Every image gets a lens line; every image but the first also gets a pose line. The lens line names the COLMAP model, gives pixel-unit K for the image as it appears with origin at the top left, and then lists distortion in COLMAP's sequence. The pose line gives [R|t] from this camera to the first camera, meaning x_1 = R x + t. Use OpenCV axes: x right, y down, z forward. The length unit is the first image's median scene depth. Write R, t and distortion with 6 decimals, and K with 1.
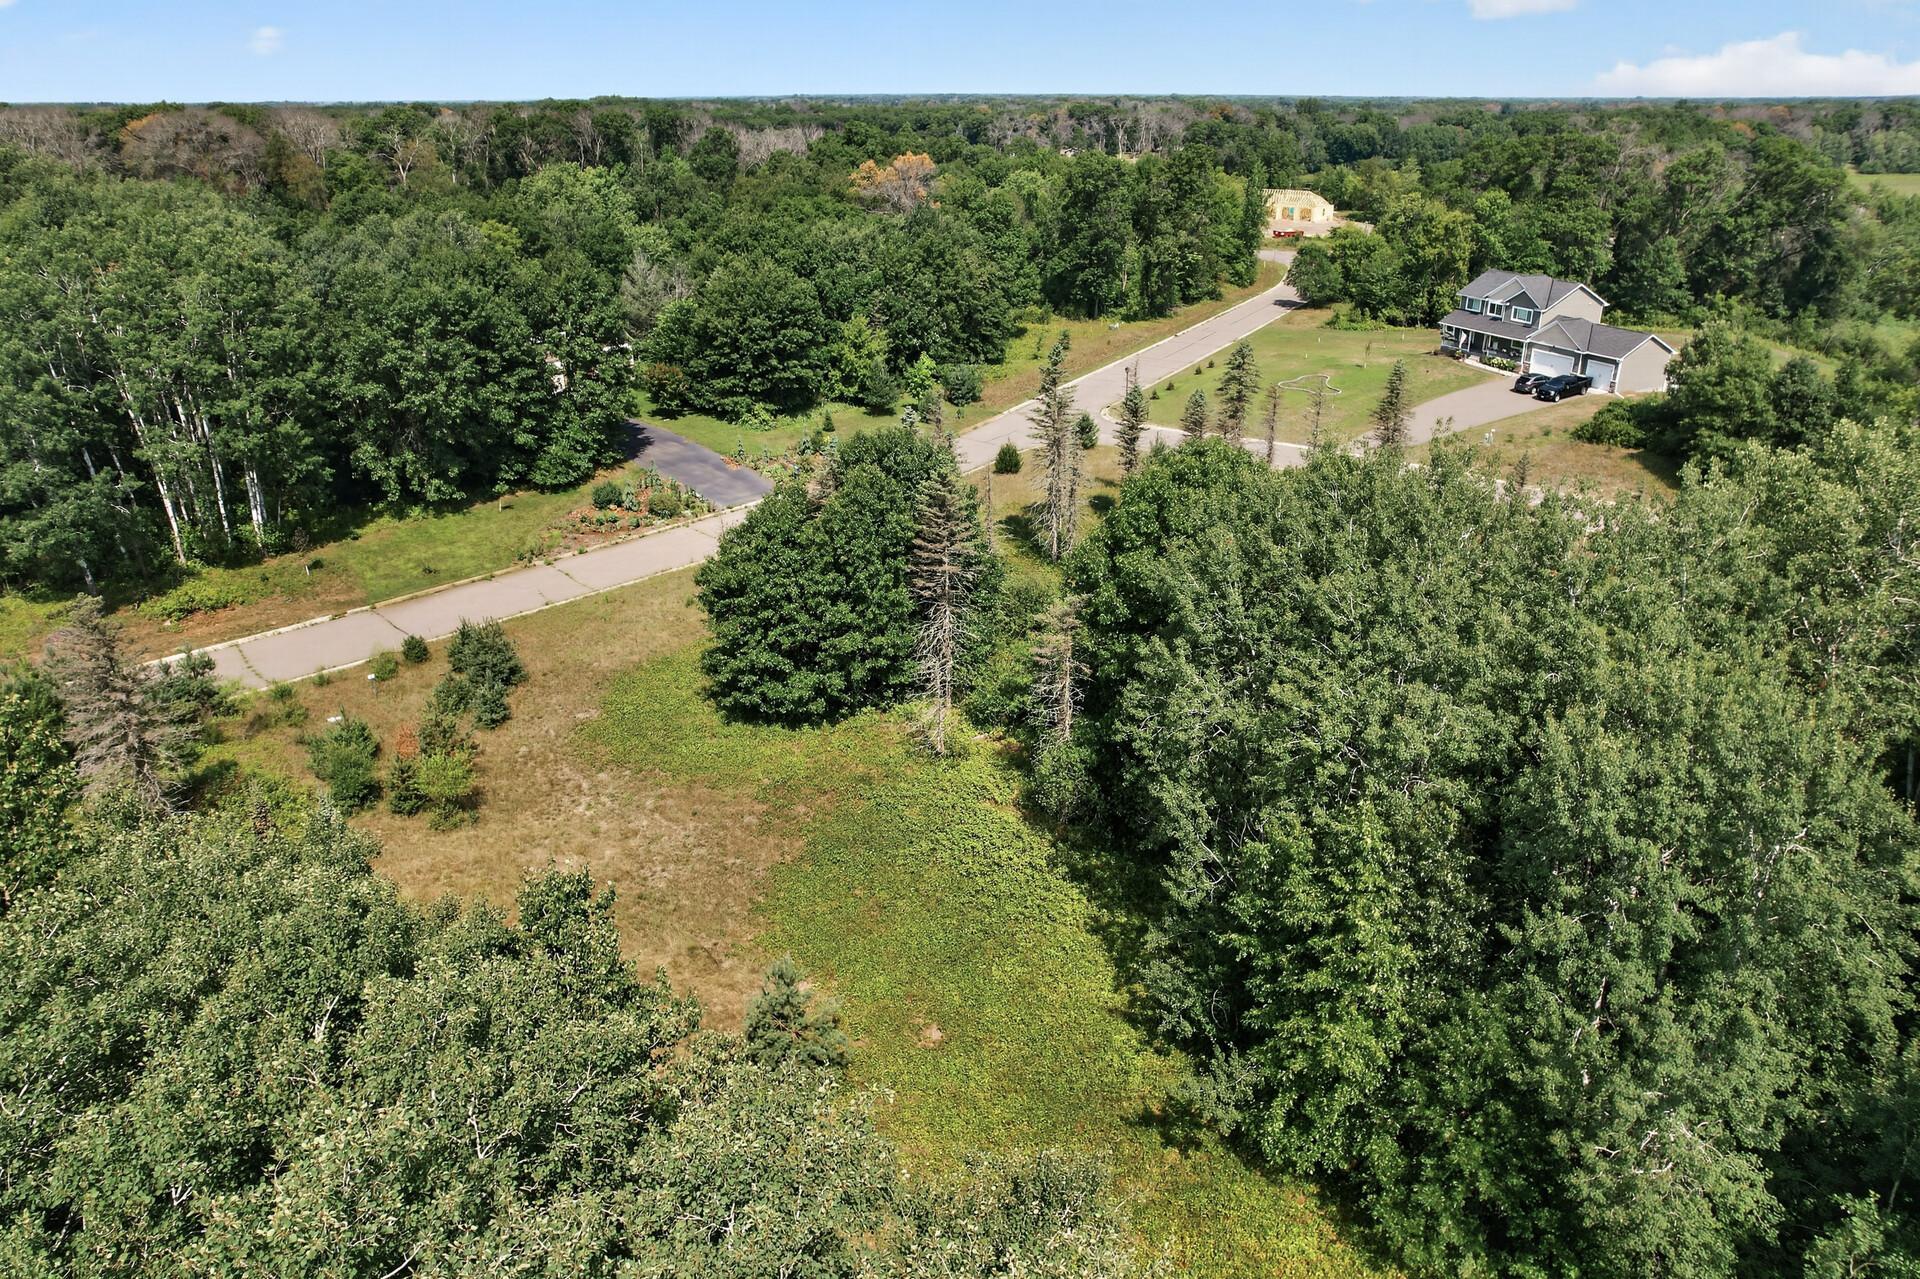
lens RADIAL K [[1218.1, 0, 954.7], [0, 1218.1, 632.8], [0, 0, 1]] dist [-0.070578, 0.055069]
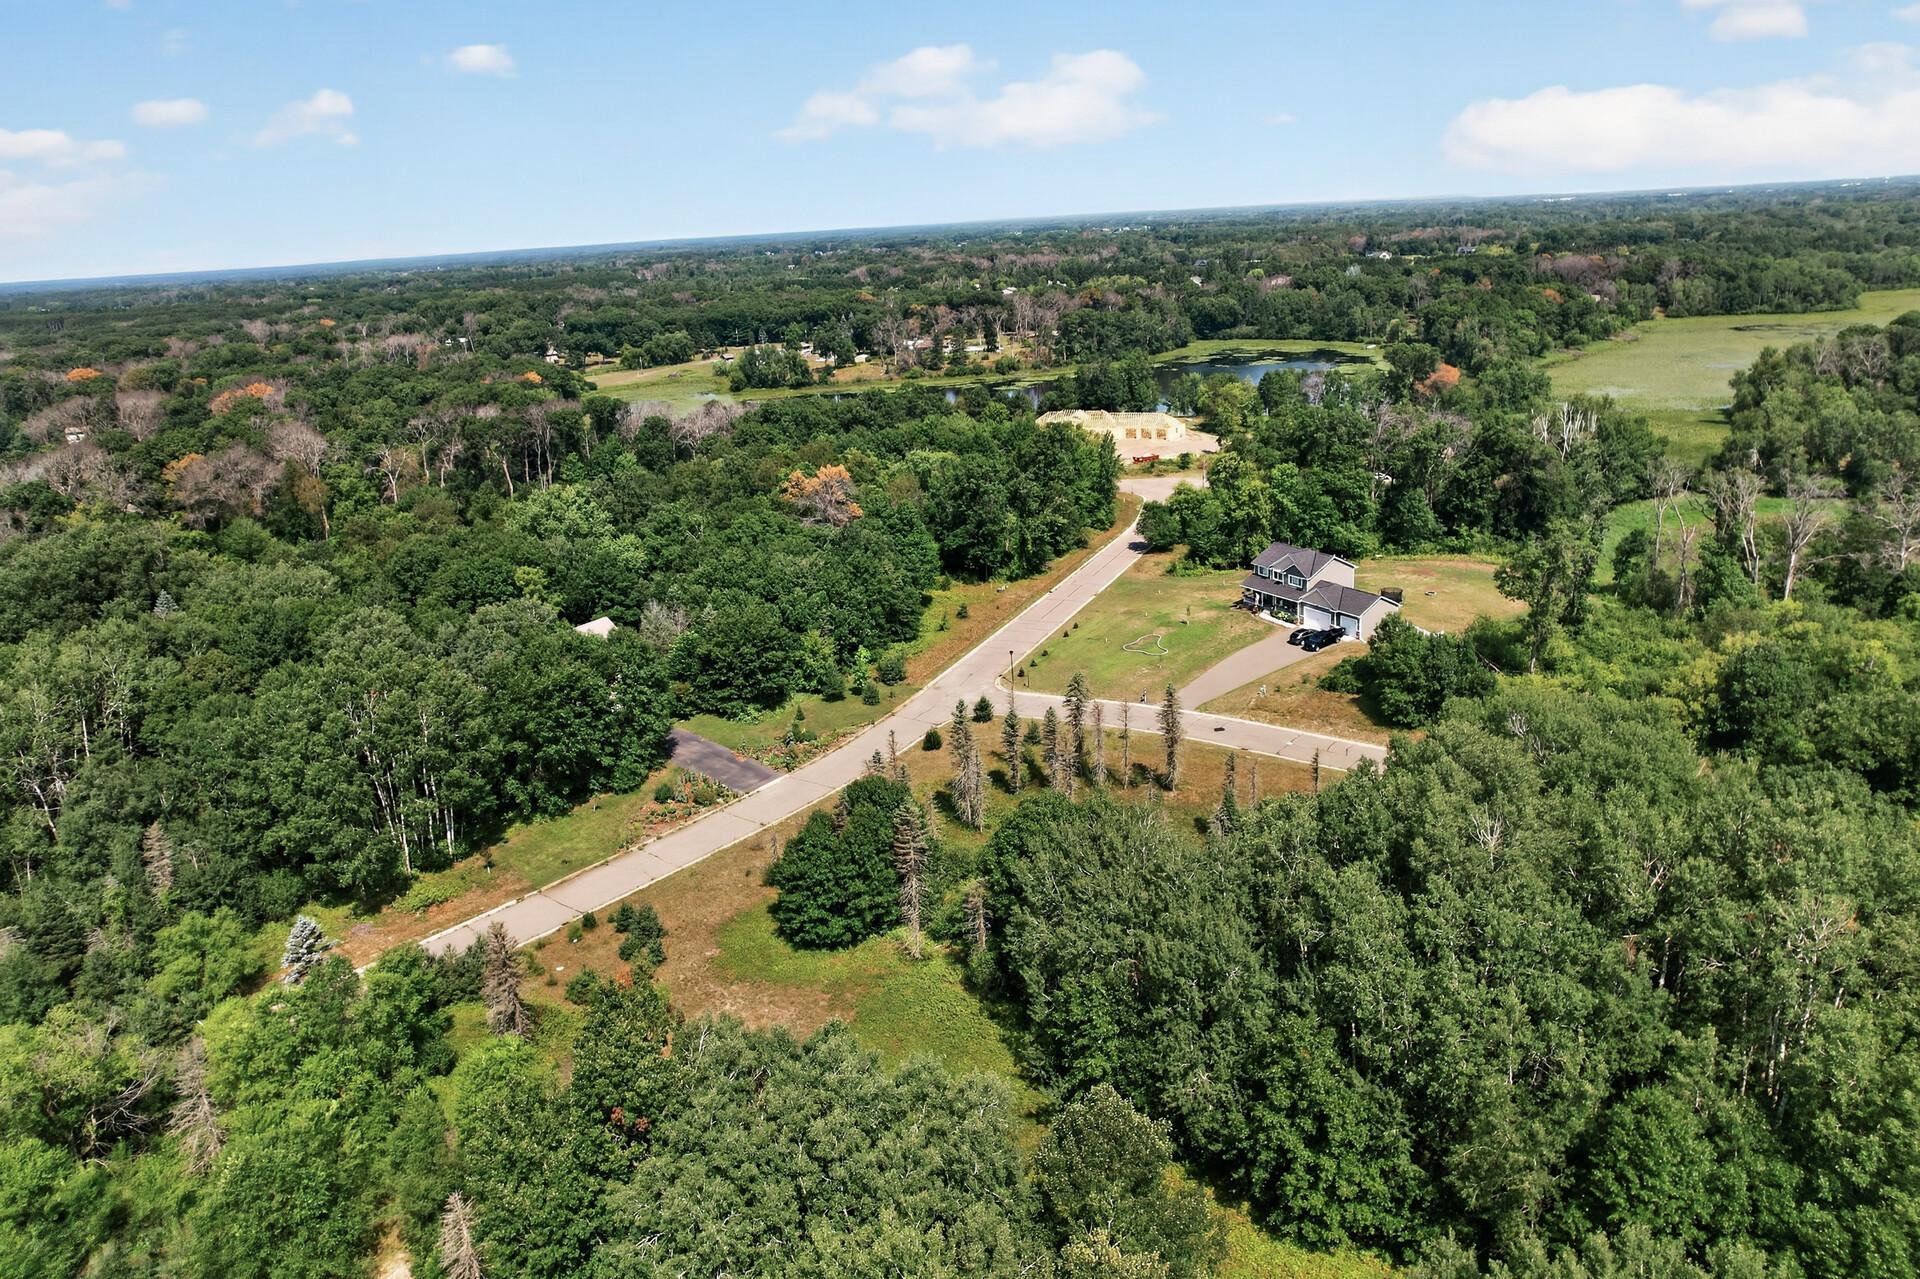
lens RADIAL K [[1321.8, 0, 959.4], [0, 1321.8, 640.2], [0, 0, 1]] dist [-0.052206, 0.005837]
pose [[0.994108, -0.074802, 0.078445, -0.043125], [0.082931, 0.990894, -0.106078, -0.100724], [-0.069796, 0.111958, 0.991259, -0.648889]]
